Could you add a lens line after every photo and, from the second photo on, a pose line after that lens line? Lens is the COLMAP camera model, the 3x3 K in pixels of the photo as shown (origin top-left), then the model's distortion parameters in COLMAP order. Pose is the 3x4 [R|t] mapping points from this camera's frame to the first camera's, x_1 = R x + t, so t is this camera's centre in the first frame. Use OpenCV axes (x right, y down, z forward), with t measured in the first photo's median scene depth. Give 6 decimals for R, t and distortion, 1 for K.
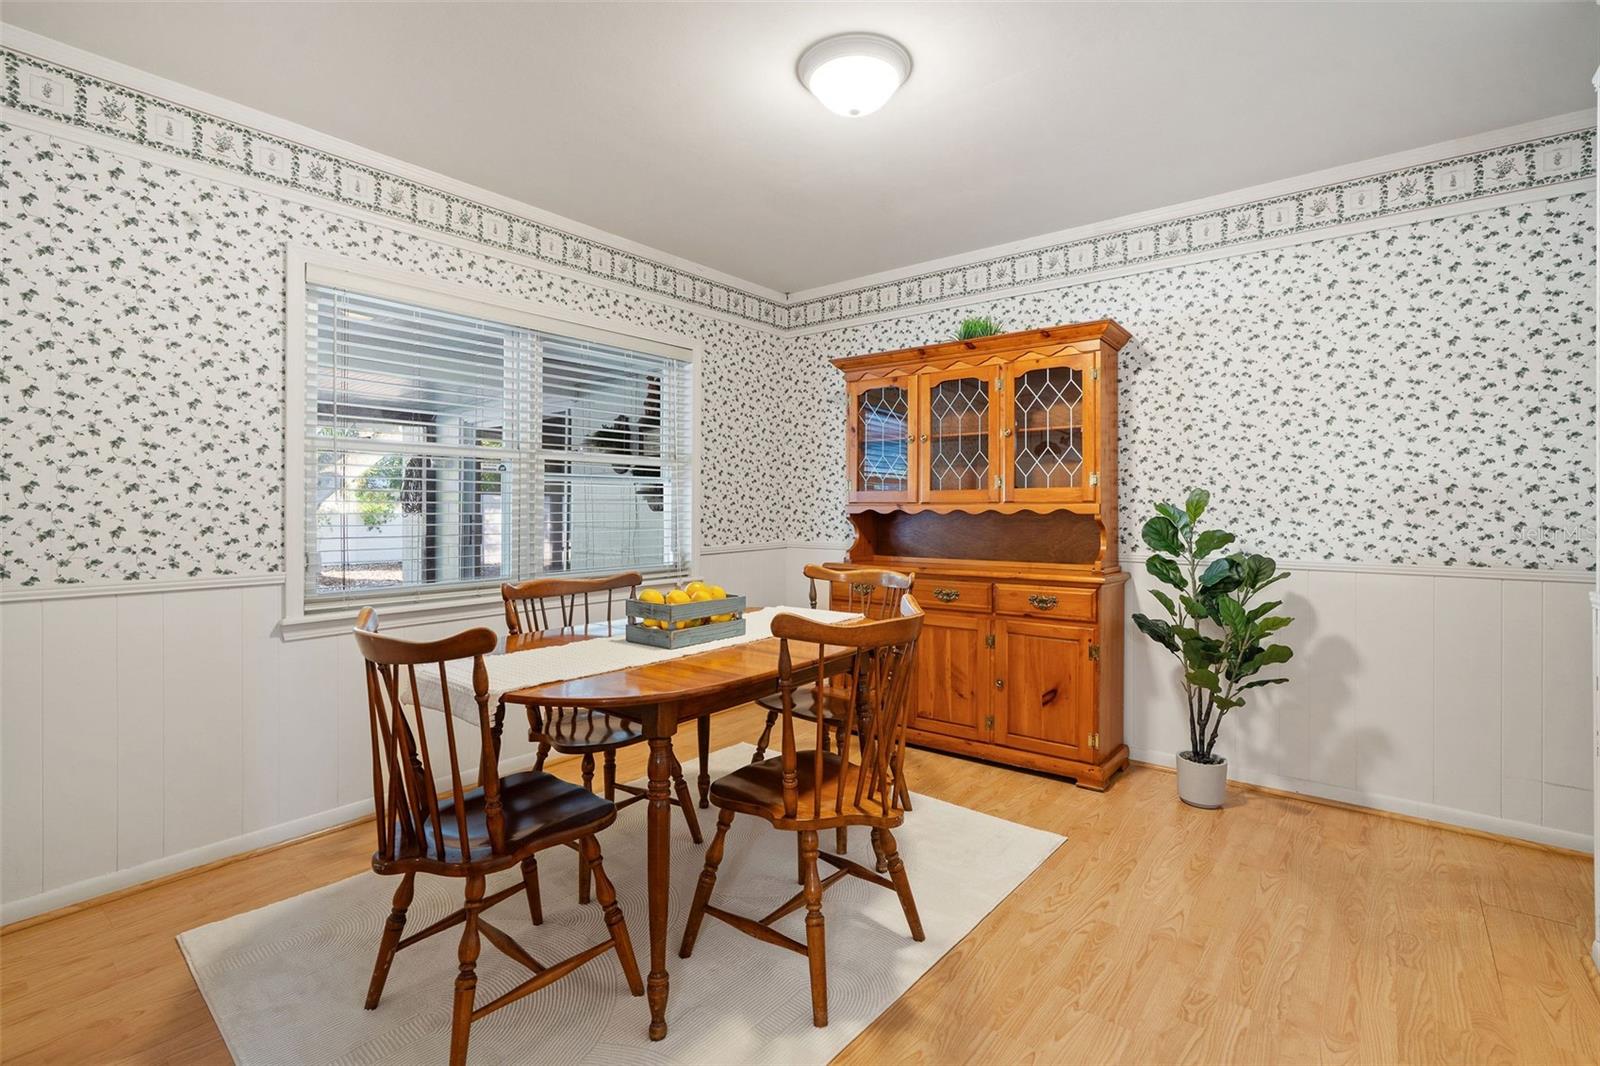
lens RADIAL K [[732.2, 0, 803.6], [0, 732.2, 497.2], [0, 0, 1]] dist [-0.003984, -0.000400]
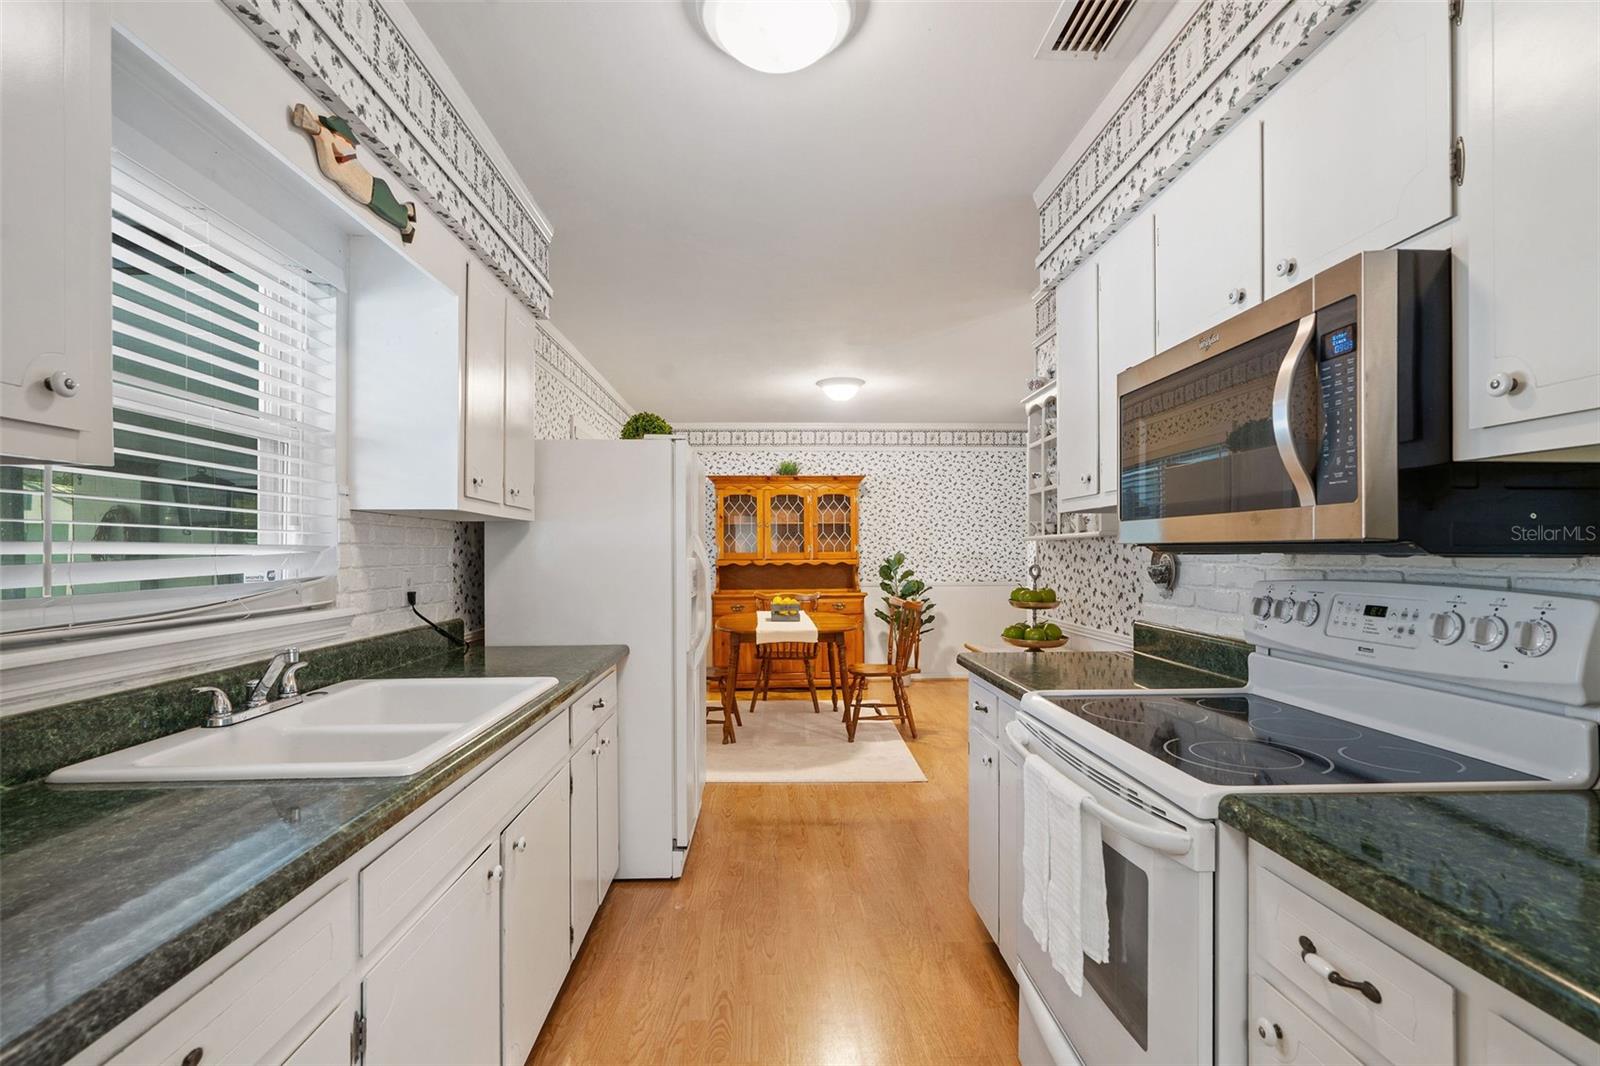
lens RADIAL K [[732.2, 0, 801.5], [0, 732.2, 544.7], [0, 0, 1]] dist [-0.003984, -0.000400]
pose [[0.764728, 0.001949, 0.644350, -1.058317], [0.001339, 0.999988, -0.004614, -0.023124], [-0.644352, 0.004391, 0.764717, -0.520055]]
